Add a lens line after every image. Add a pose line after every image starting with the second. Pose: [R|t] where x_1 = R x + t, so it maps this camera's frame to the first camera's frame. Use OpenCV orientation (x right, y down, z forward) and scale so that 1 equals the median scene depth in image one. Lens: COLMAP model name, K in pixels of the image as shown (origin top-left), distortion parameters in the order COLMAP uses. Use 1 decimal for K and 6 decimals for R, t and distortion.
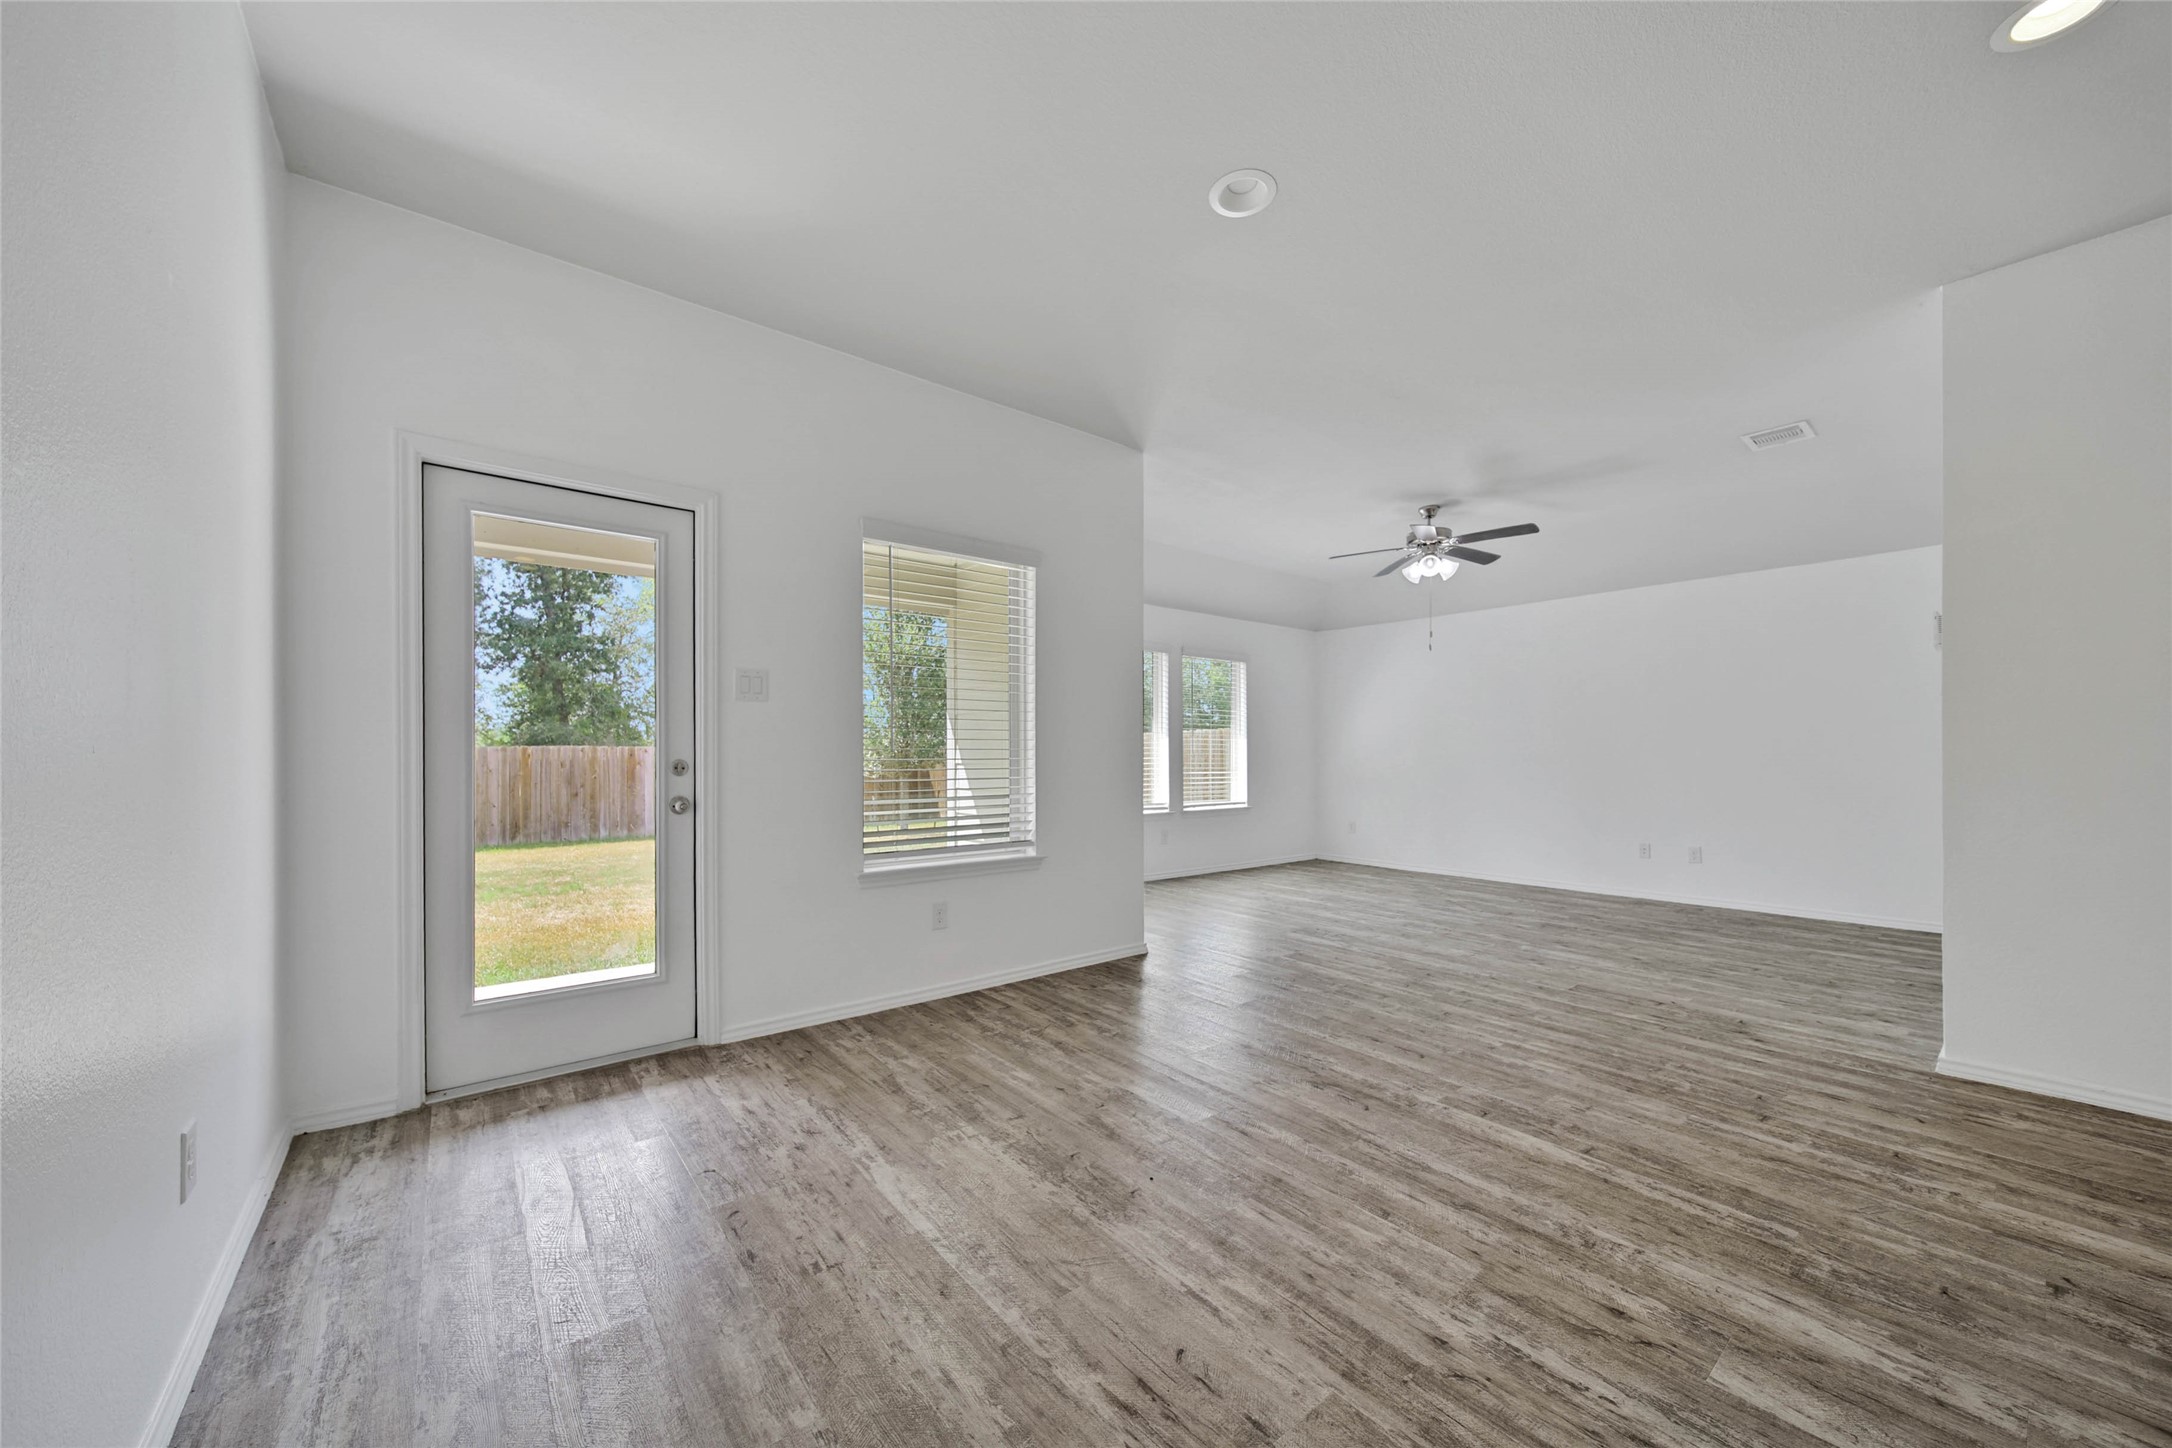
lens RADIAL K [[782.1, 0, 1062.9], [0, 782.1, 749.3], [0, 0, 1]] dist [-0.000670, -0.000355]
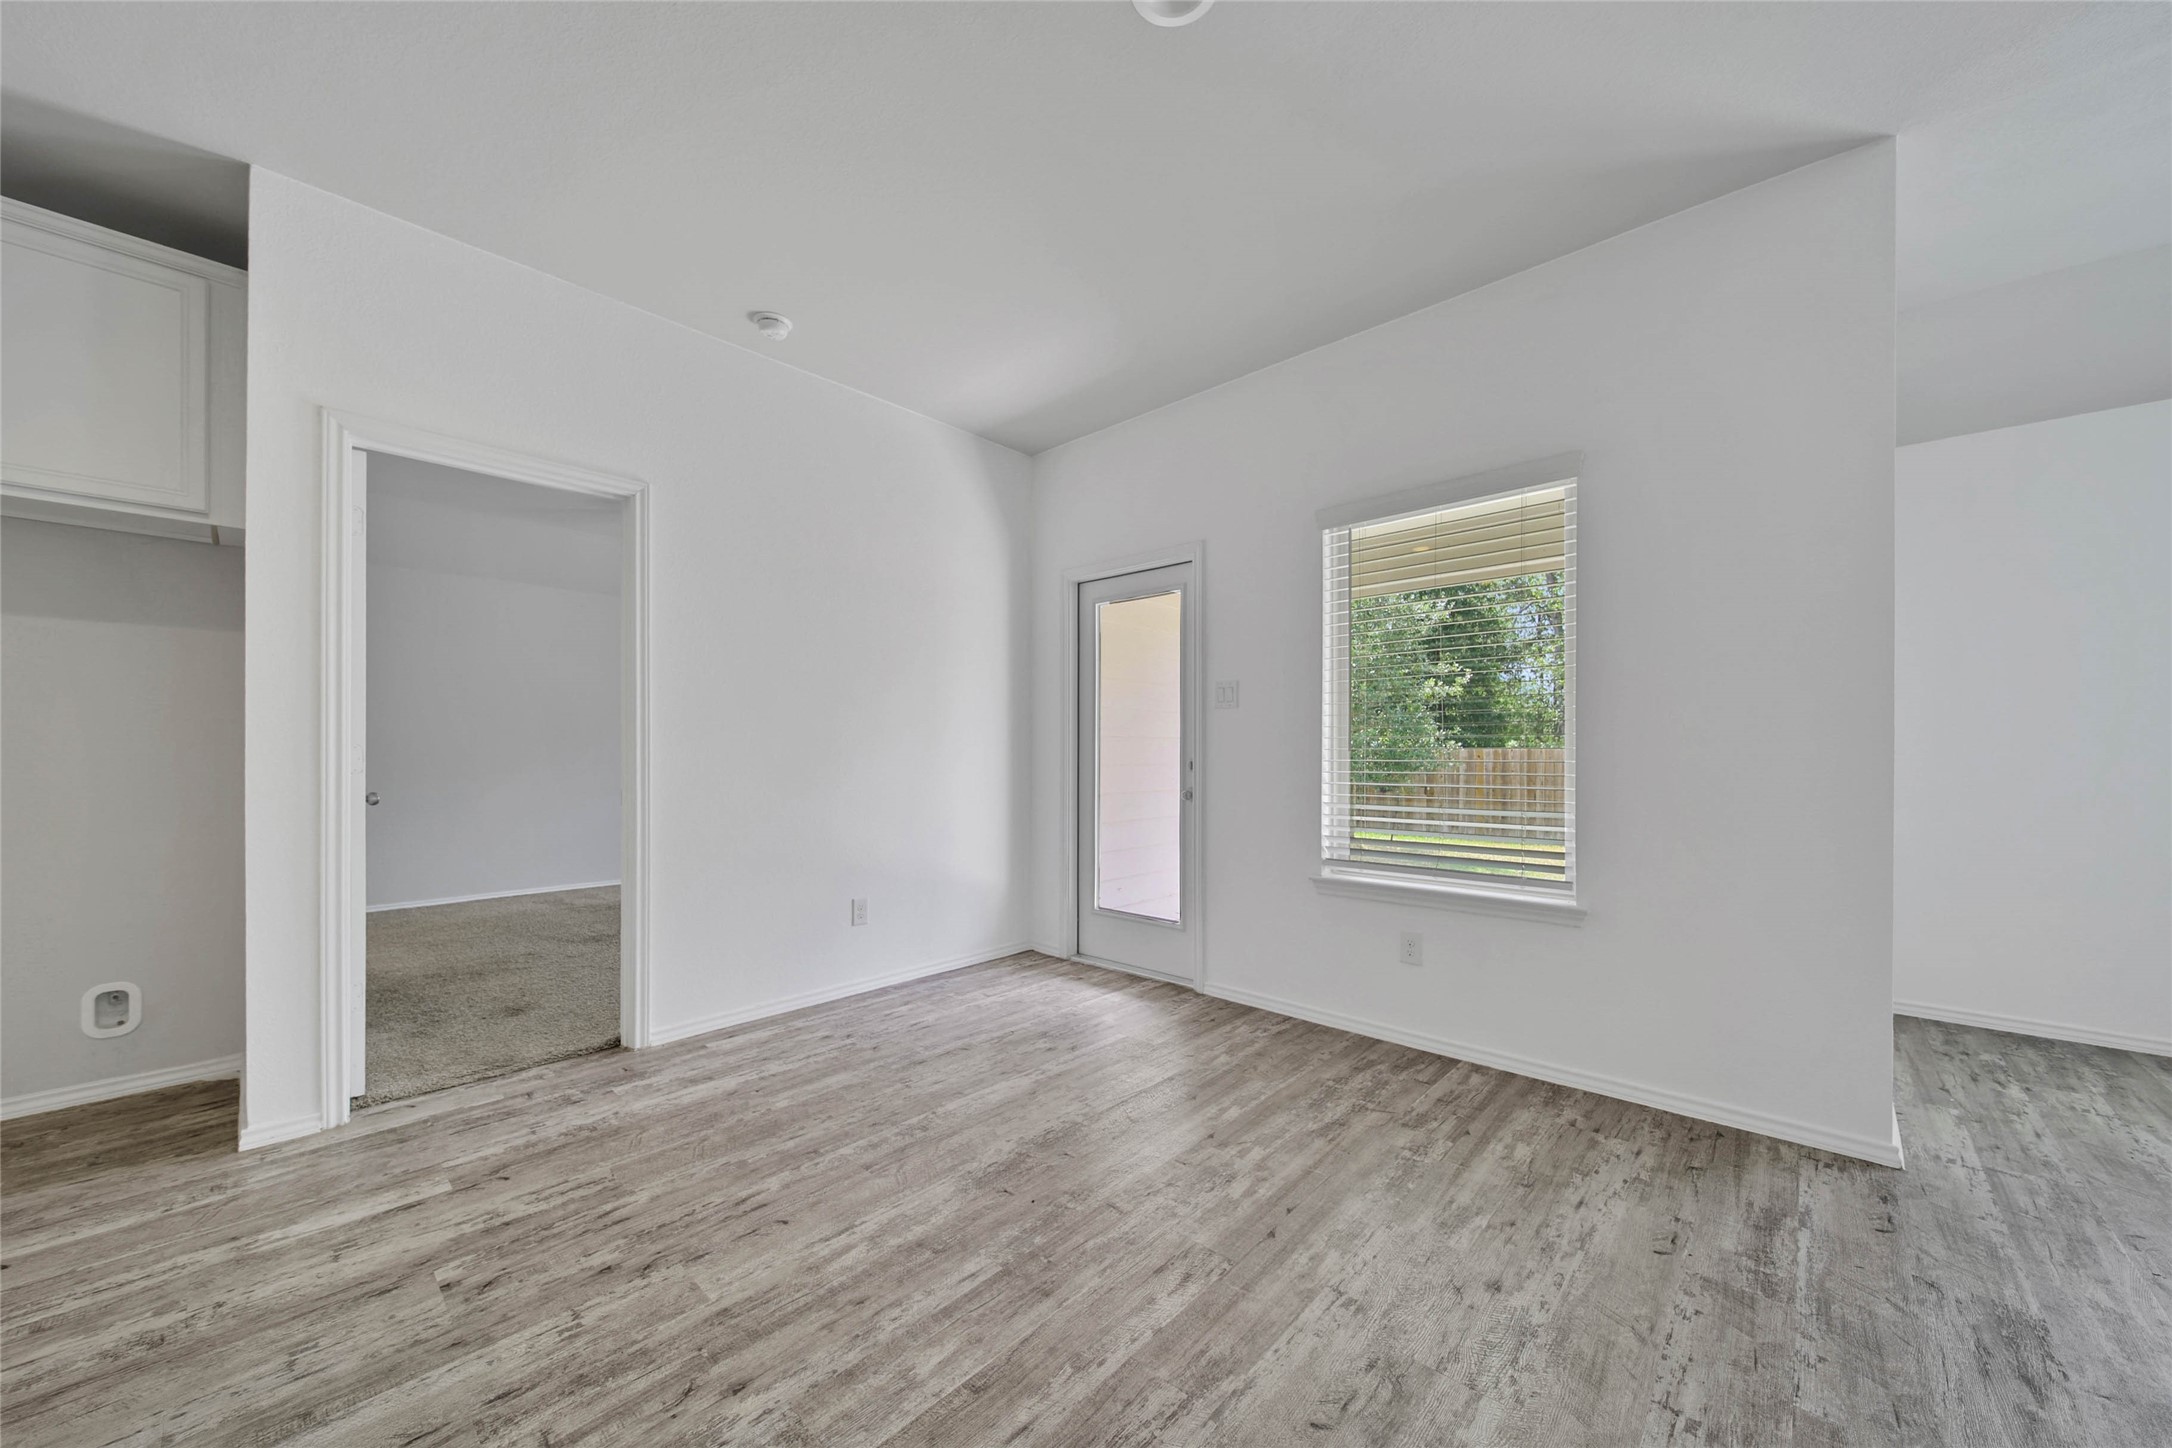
lens RADIAL K [[782.1, 0, 1093.3], [0, 782.1, 740.4], [0, 0, 1]] dist [-0.000670, -0.000355]
pose [[0.163147, -0.017666, -0.986444, 0.722195], [0.002746, 0.999844, -0.017452, 0.005512], [0.986598, 0.000138, 0.163170, 0.619357]]
